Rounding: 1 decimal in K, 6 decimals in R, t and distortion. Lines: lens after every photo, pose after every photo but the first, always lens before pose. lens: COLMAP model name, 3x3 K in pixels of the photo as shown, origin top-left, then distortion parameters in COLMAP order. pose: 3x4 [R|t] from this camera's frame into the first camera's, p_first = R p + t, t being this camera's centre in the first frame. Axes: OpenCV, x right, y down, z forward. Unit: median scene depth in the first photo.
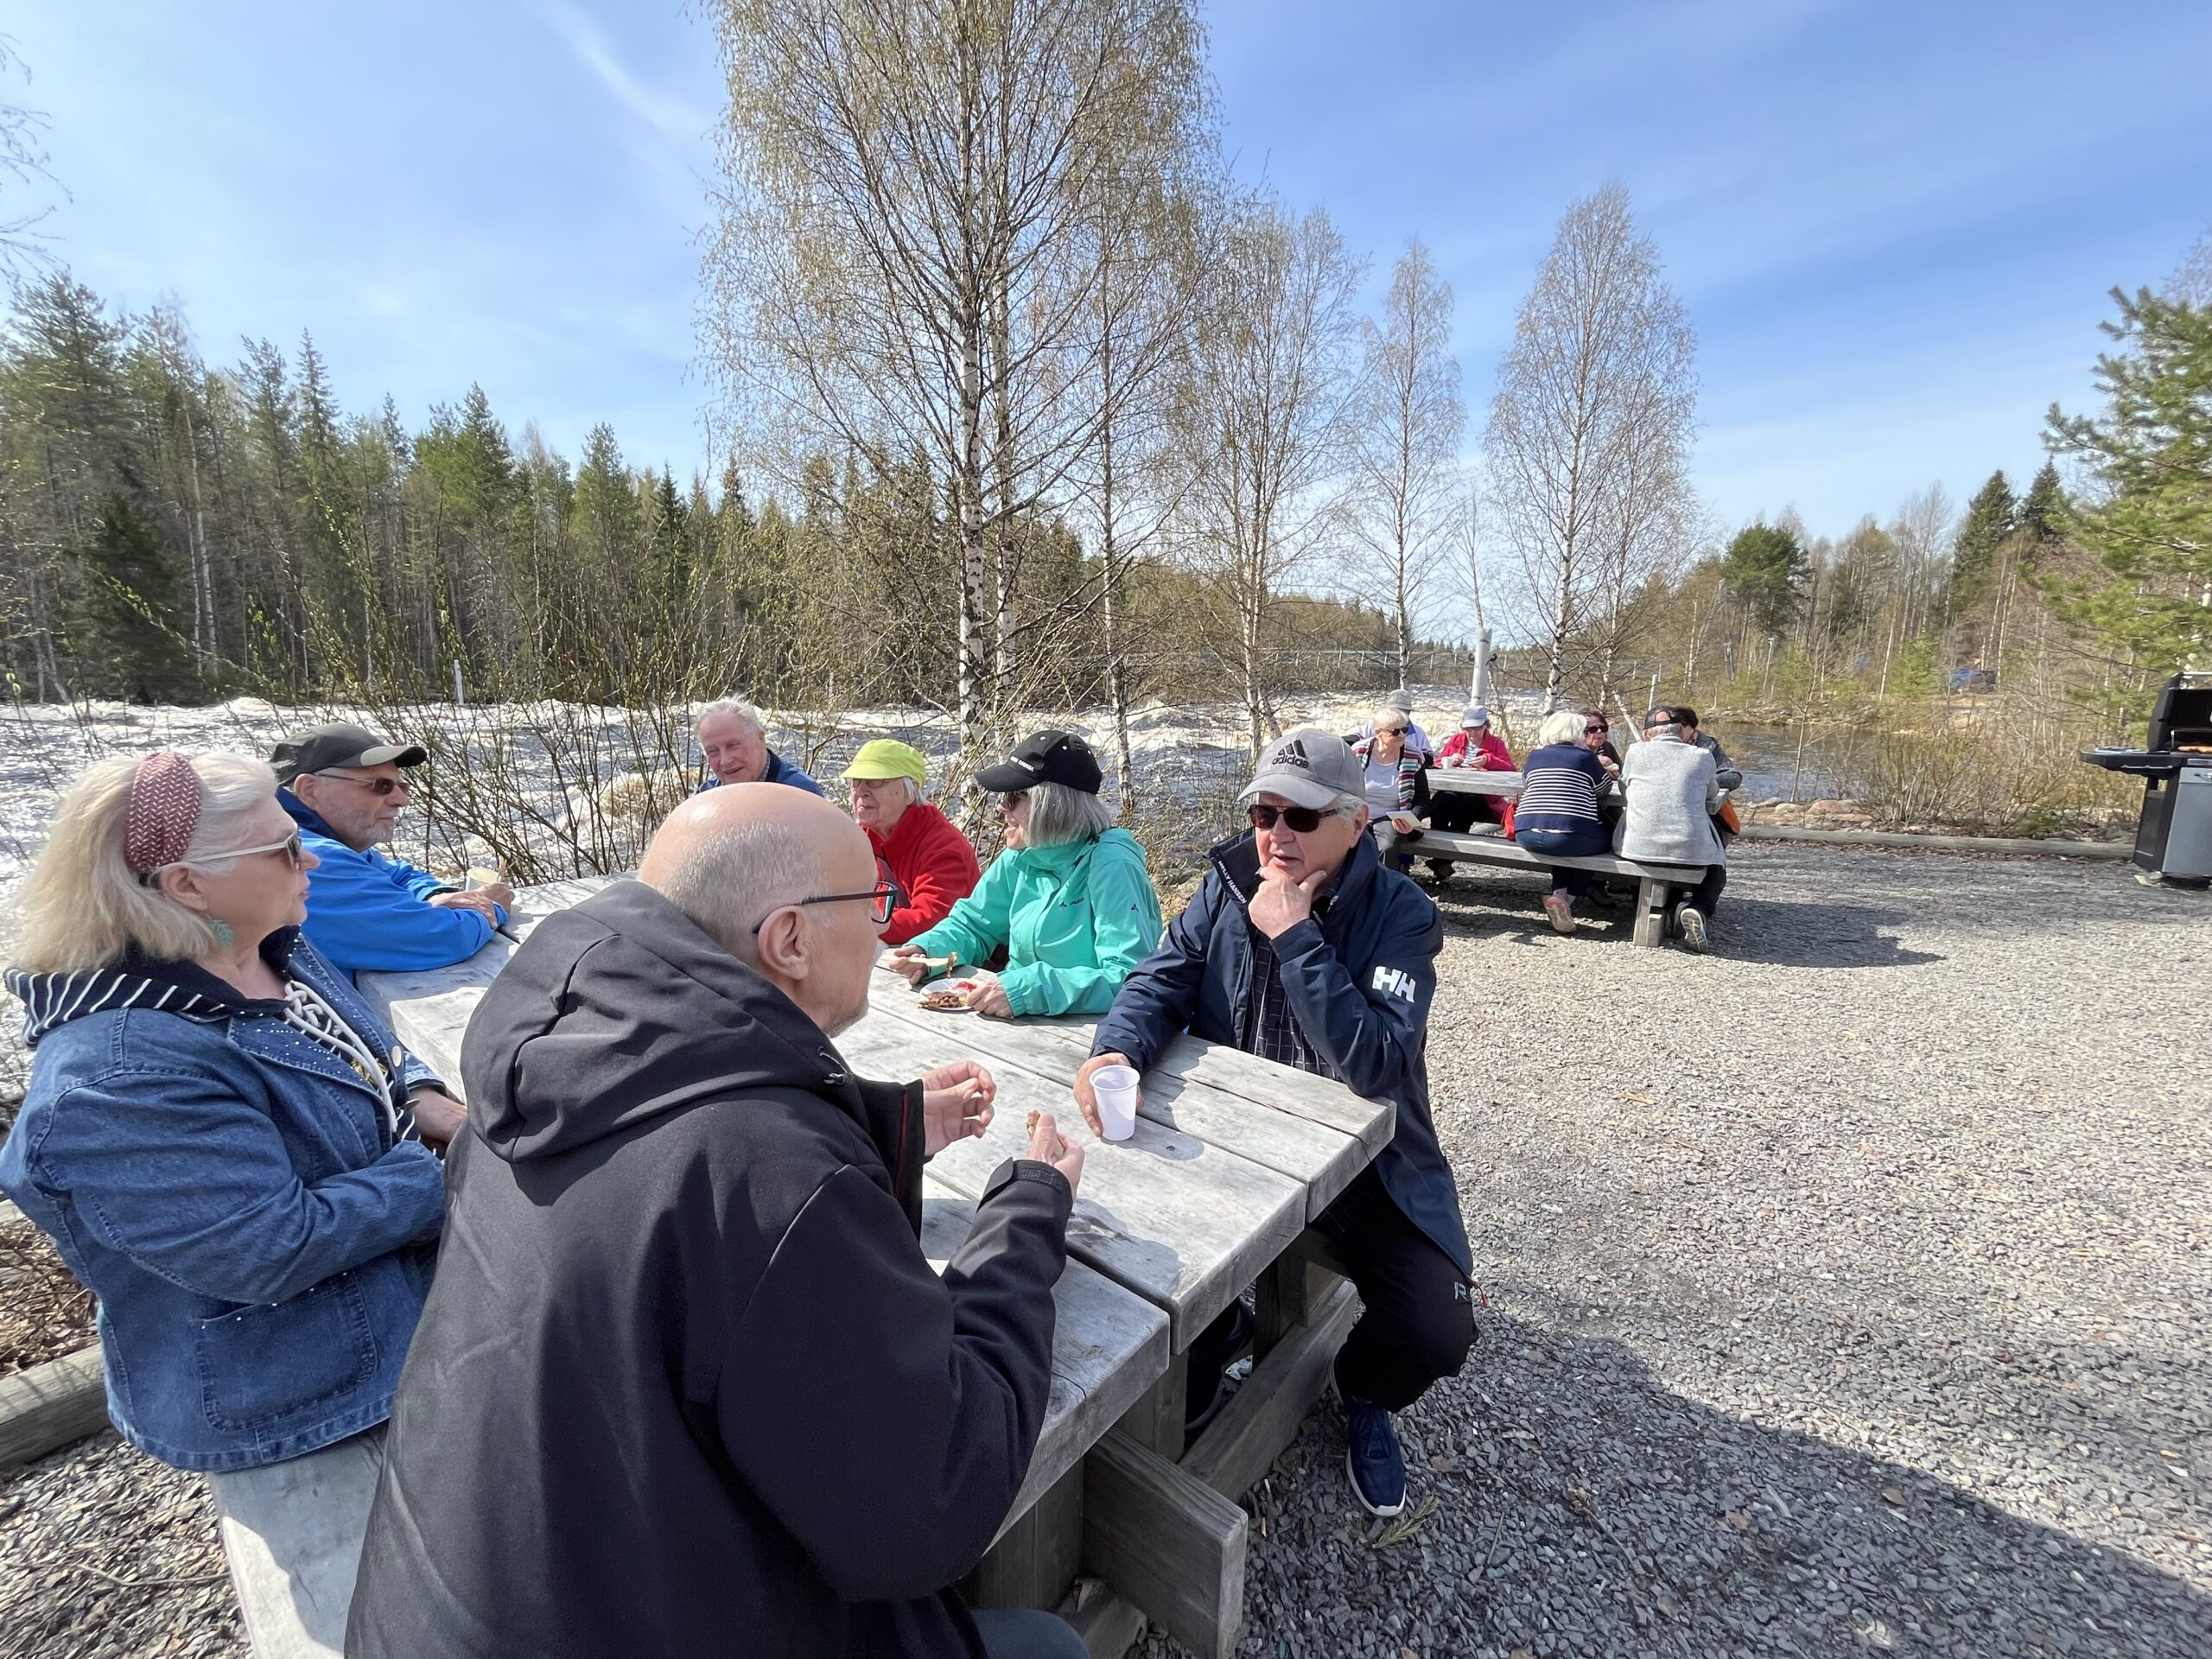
lens RADIAL K [[903.0, 0, 1107.4], [0, 903.0, 826.3], [0, 0, 1]] dist [0.000511, 0.000402]
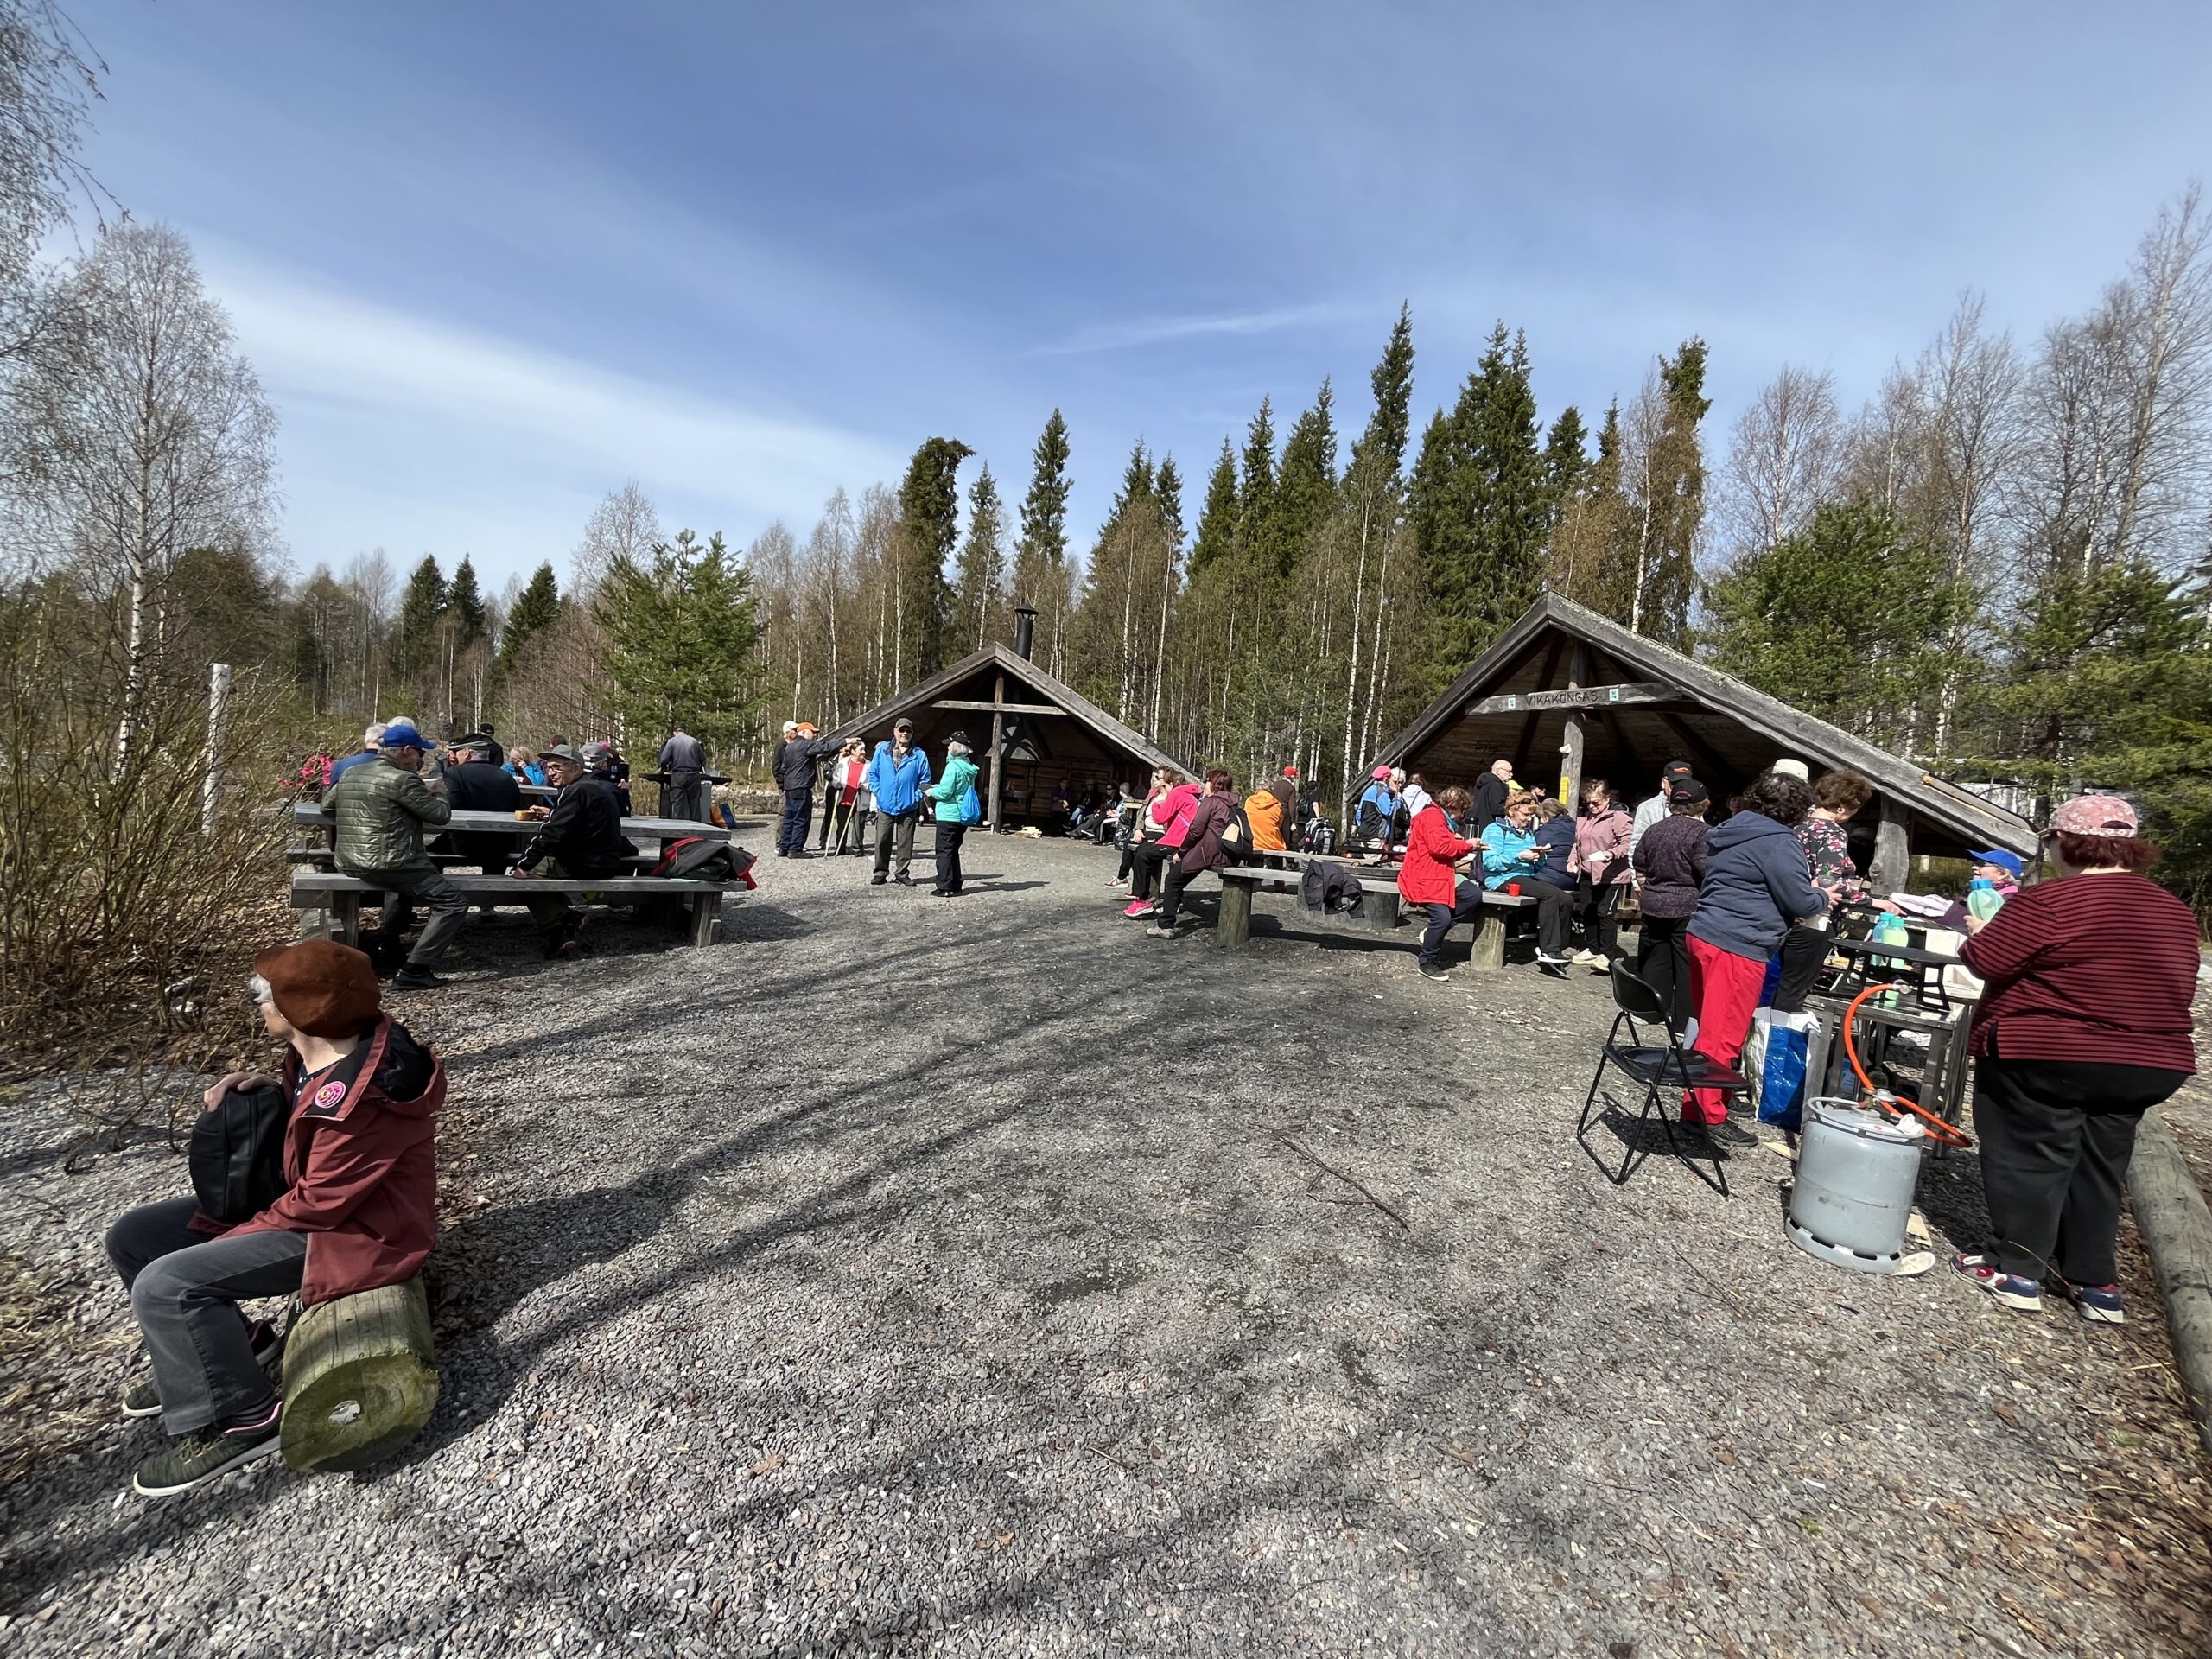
lens RADIAL K [[901.9, 0, 1102.6], [0, 901.9, 824.3], [0, 0, 1]] dist [-0.002417, -0.000381]
pose [[0.151783, -0.039108, 0.987640, -0.402868], [0.085172, 0.996018, 0.026350, 0.031803], [-0.984737, 0.080119, 0.154510, -0.183032]]
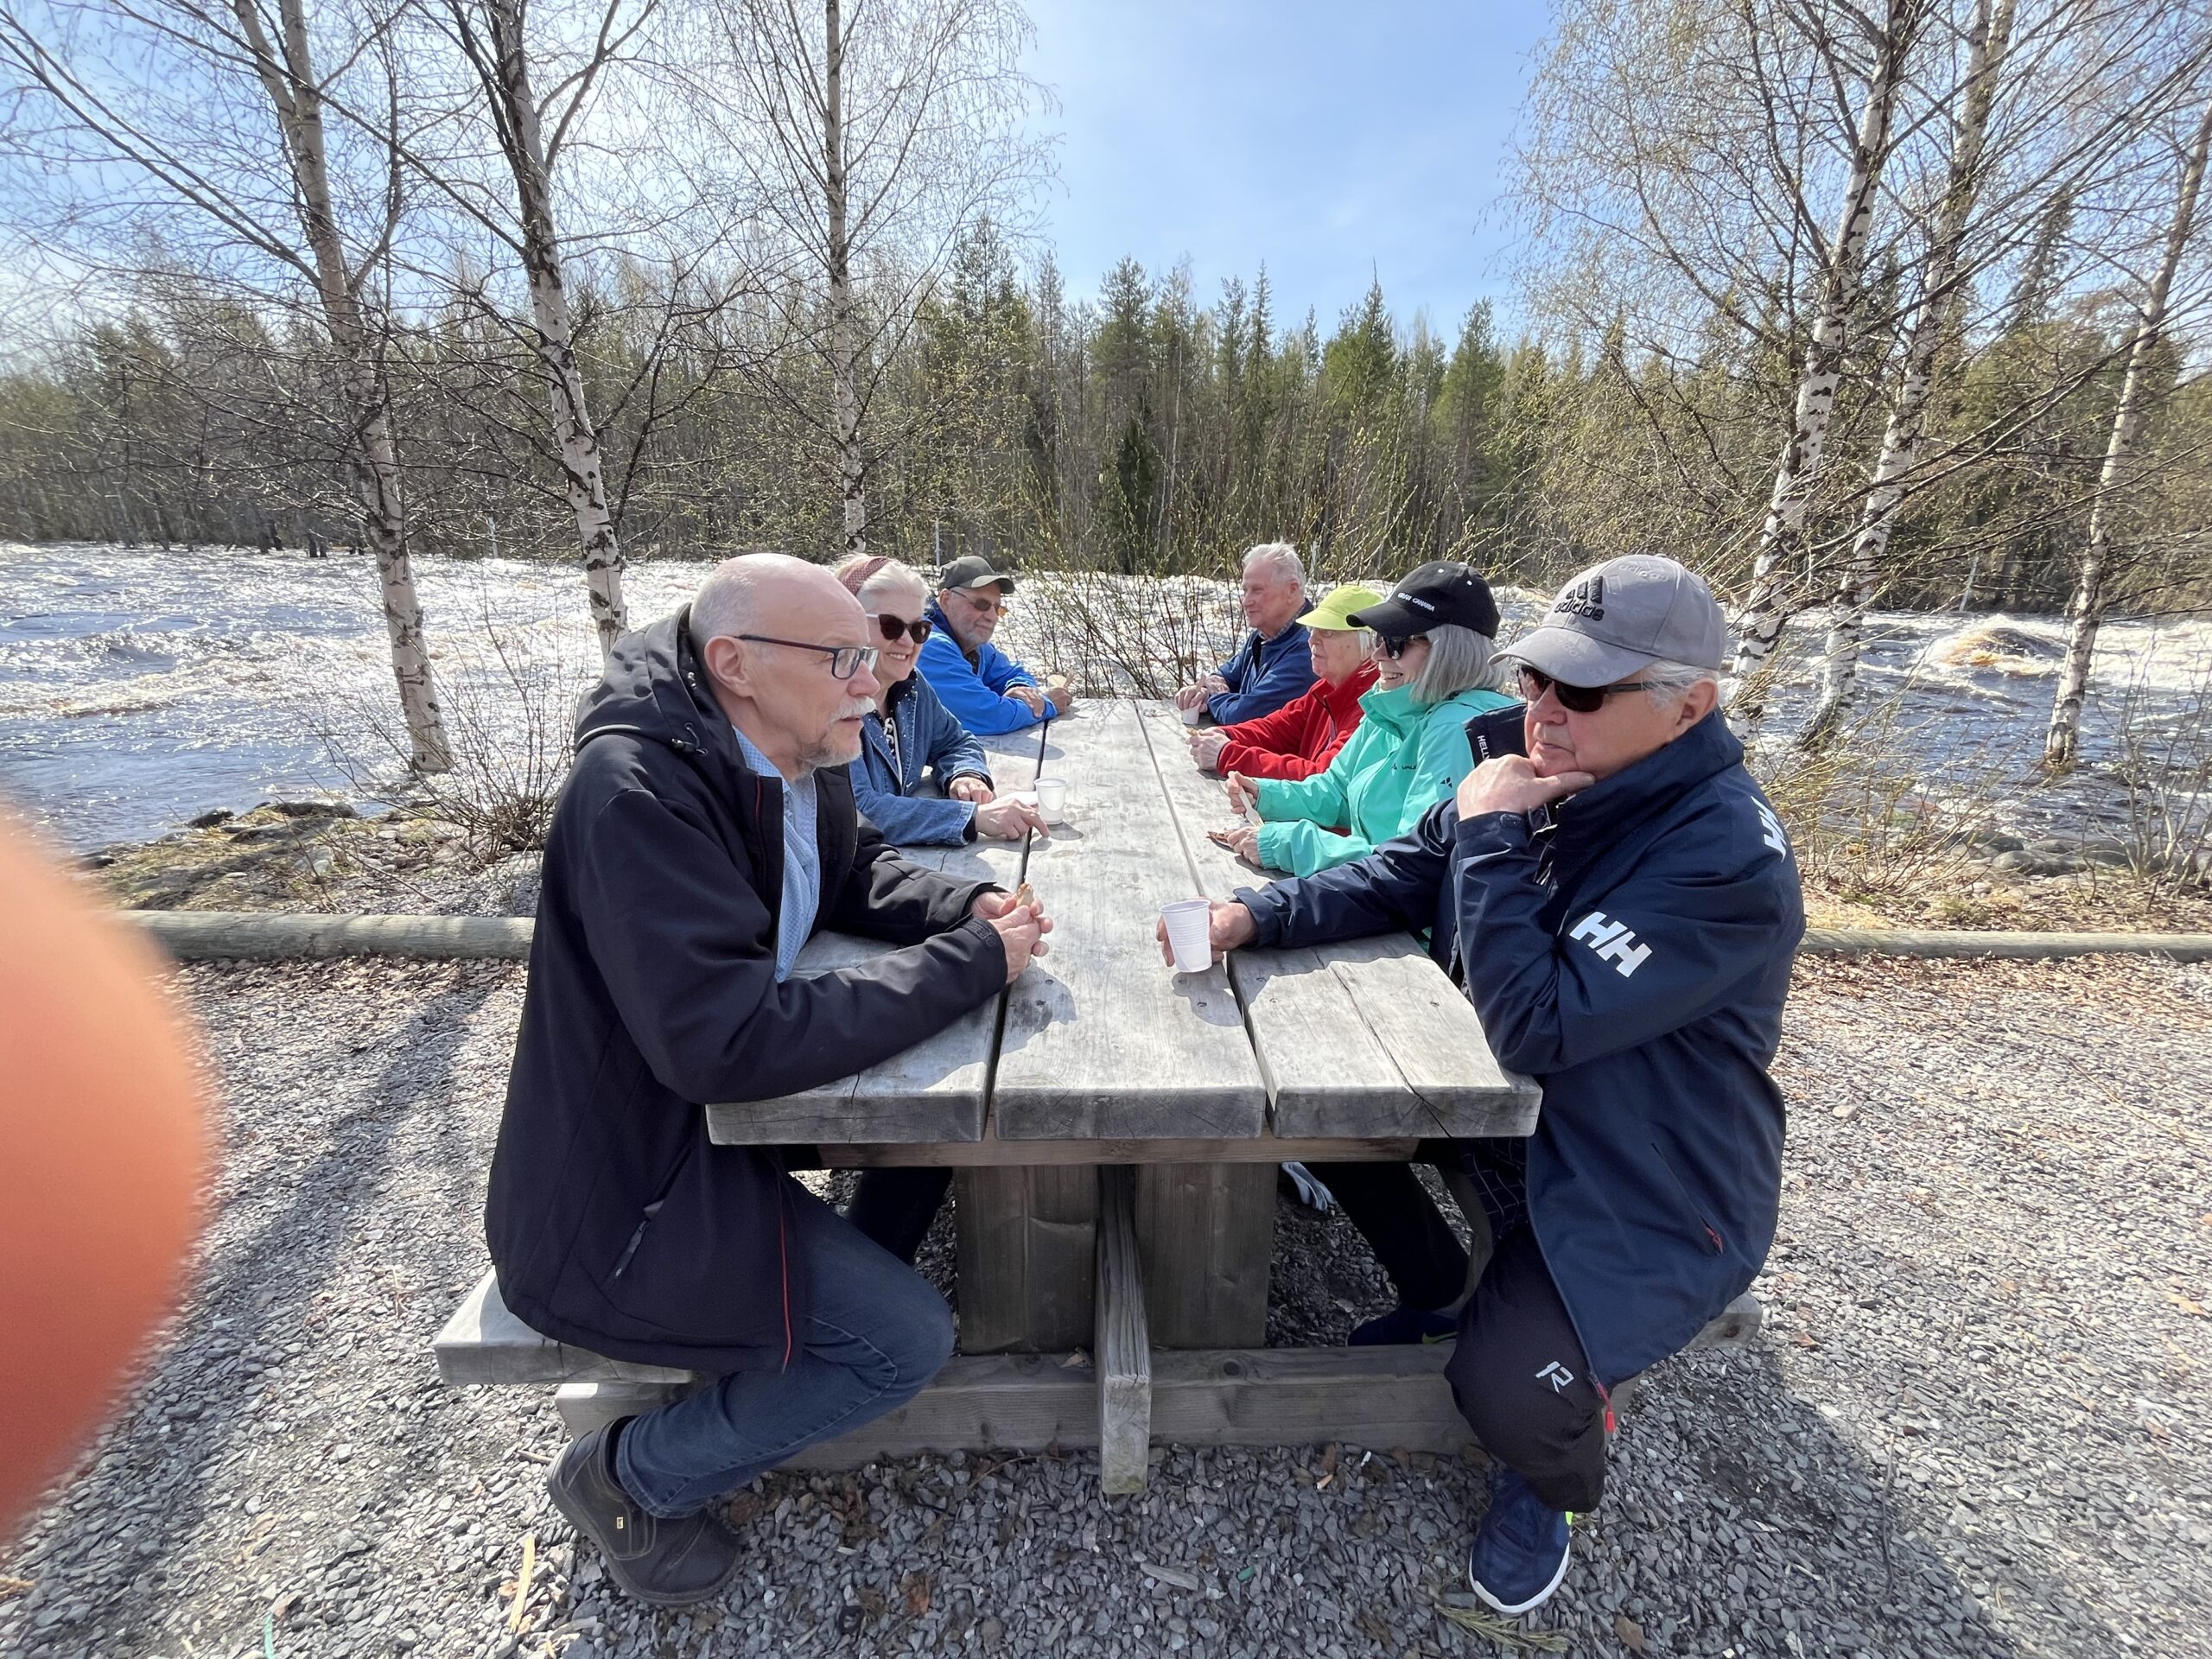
lens RADIAL K [[901.9, 0, 1102.6], [0, 901.9, 824.3], [0, 0, 1]] dist [-0.002417, -0.000381]
pose [[0.655612, 0.228132, -0.719812, 0.068324], [-0.140899, 0.973487, 0.180198, 0.004520], [0.741836, -0.016719, 0.670373, 0.036135]]
